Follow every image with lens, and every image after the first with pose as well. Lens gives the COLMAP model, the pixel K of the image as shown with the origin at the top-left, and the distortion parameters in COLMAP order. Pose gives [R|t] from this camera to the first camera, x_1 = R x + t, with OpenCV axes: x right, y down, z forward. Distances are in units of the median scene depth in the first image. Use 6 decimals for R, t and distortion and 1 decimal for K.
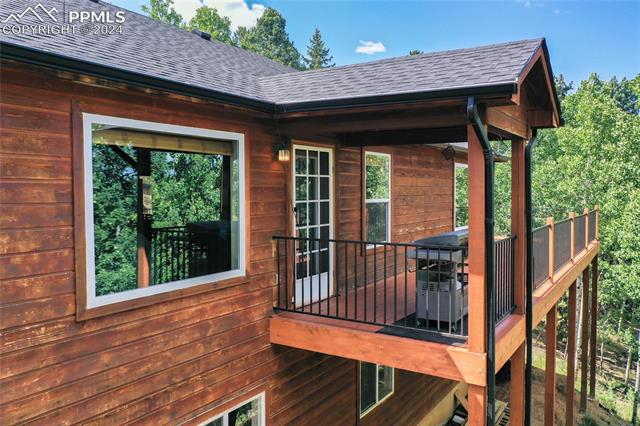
lens RADIAL K [[509.2, 0, 320.2], [0, 509.2, 208.1], [0, 0, 1]] dist [0.001779, 0.009176]
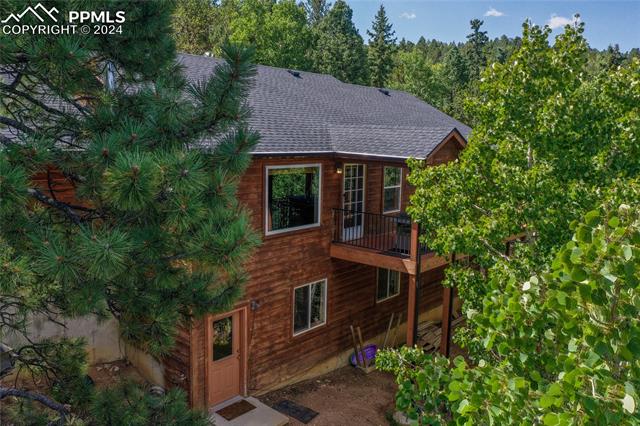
lens RADIAL K [[509.2, 0, 318.9], [0, 509.2, 213.4], [0, 0, 1]] dist [0.001779, 0.009176]
pose [[0.991044, 0.043715, -0.126177, 0.119078], [-0.029264, 0.993027, 0.114194, -0.165365], [0.130290, -0.109479, 0.985413, -1.120552]]
